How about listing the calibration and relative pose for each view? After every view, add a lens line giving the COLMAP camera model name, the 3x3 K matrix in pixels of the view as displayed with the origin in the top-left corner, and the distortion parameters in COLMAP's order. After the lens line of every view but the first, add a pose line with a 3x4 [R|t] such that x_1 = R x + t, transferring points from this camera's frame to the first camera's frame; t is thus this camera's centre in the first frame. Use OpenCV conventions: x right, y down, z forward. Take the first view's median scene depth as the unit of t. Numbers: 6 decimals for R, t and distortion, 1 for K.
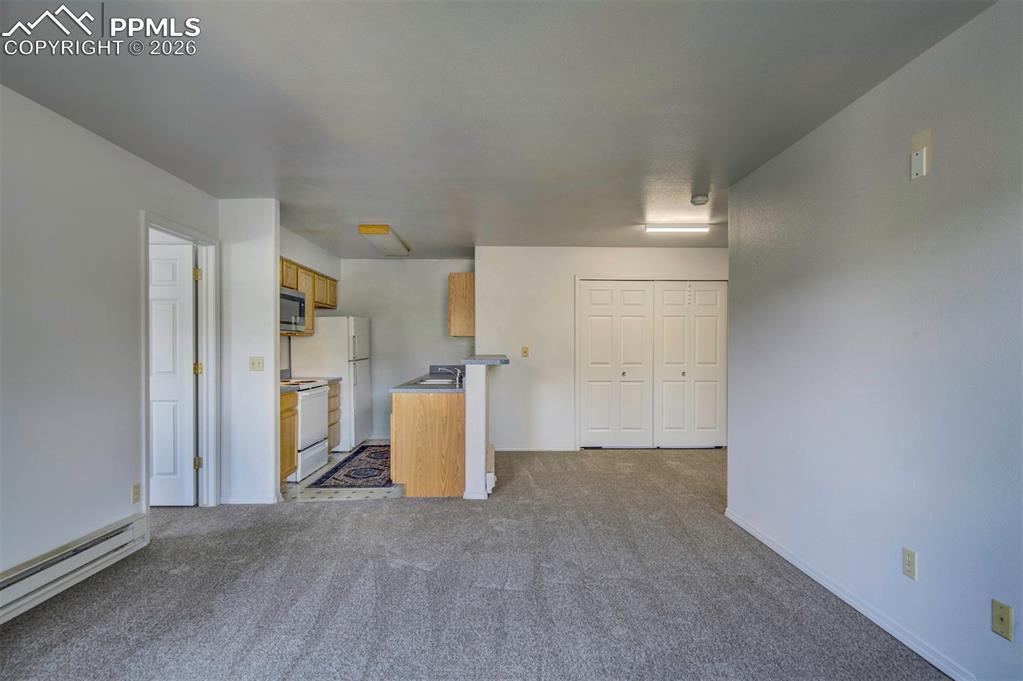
lens RADIAL K [[522.3, 0, 503.5], [0, 522.3, 352.9], [0, 0, 1]] dist [-0.003604, 0.000982]
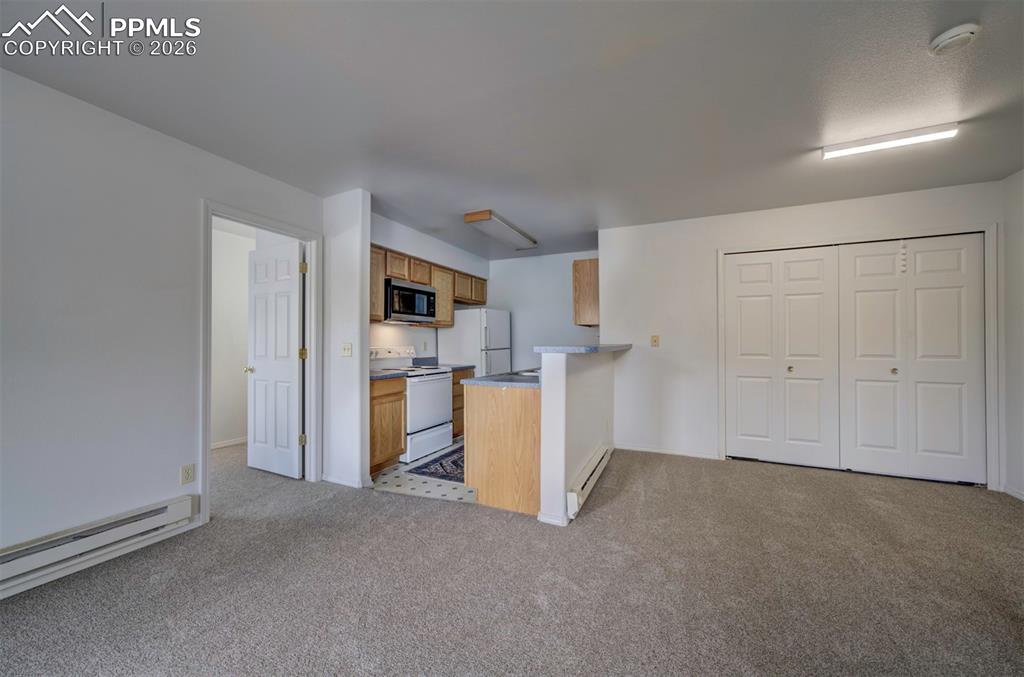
lens RADIAL K [[372.3, 0, 507.2], [0, 372.3, 341.8], [0, 0, 1]] dist [-0.008367, 0.002140]
pose [[0.900533, -0.003020, -0.434778, 0.129383], [-0.003547, 0.999892, -0.014292, 0.013465], [0.434774, 0.014412, 0.900424, 0.457037]]
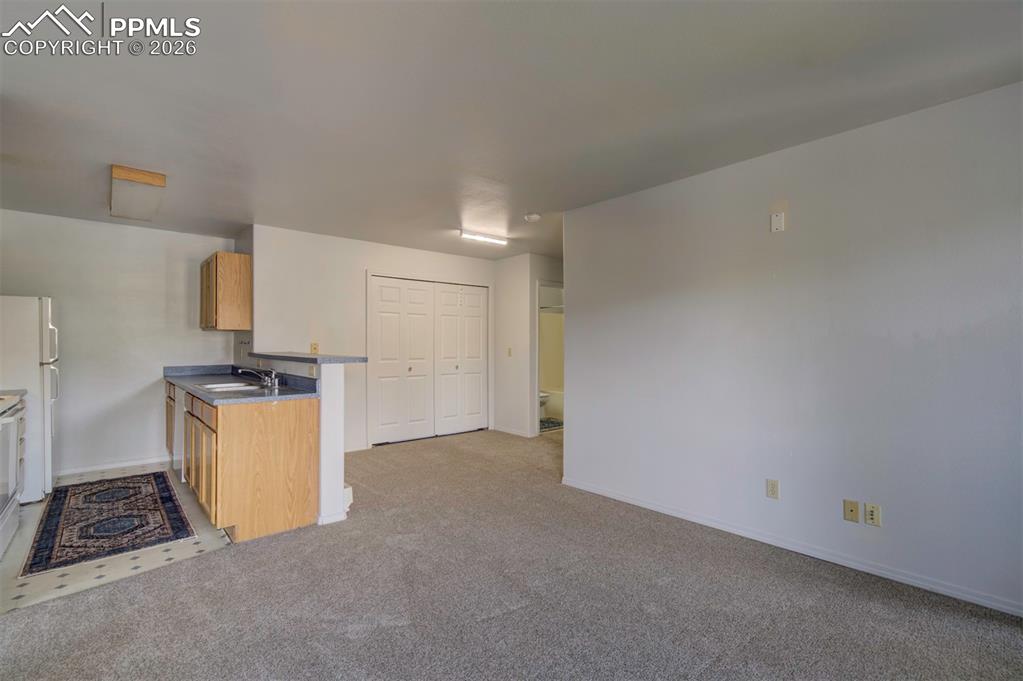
lens RADIAL K [[466.0, 0, 504.0], [0, 466.0, 339.1], [0, 0, 1]] dist [-0.001019, 0.002358]
pose [[0.760924, 0.007686, 0.648796, -0.331726], [0.006118, 0.999800, -0.019019, -0.000768], [-0.648813, 0.018442, 0.760725, 0.239399]]
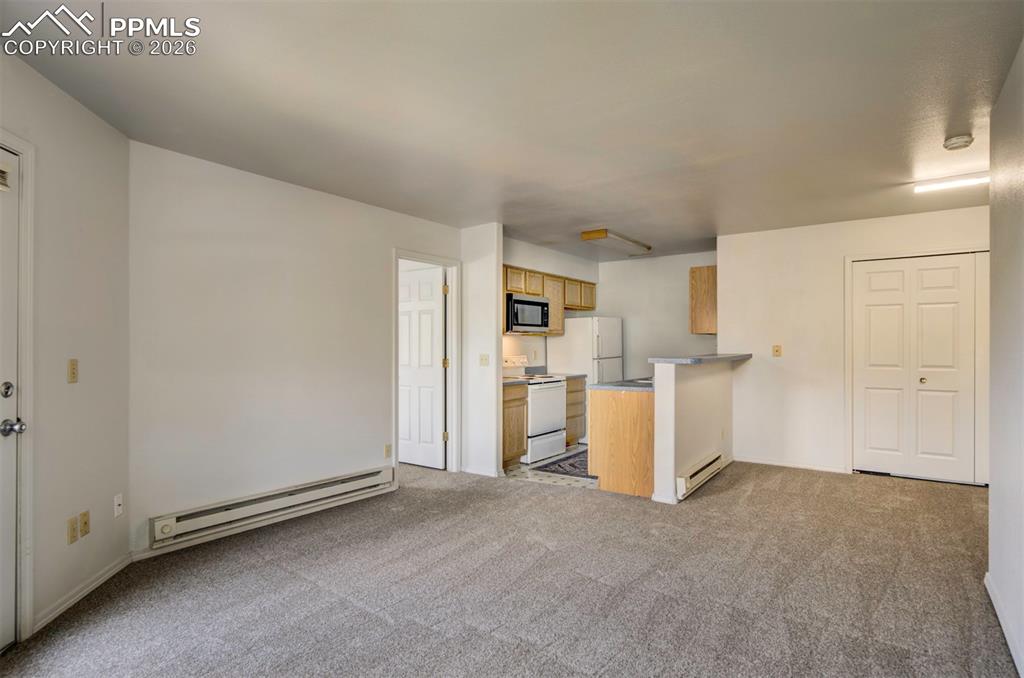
lens RADIAL K [[537.3, 0, 503.8], [0, 537.3, 346.8], [0, 0, 1]] dist [0.000163, 0.000325]
pose [[0.800949, -0.002695, -0.598726, 0.302644], [-0.003639, 0.999949, -0.009368, 0.001845], [0.598721, 0.009682, 0.800899, 0.022752]]
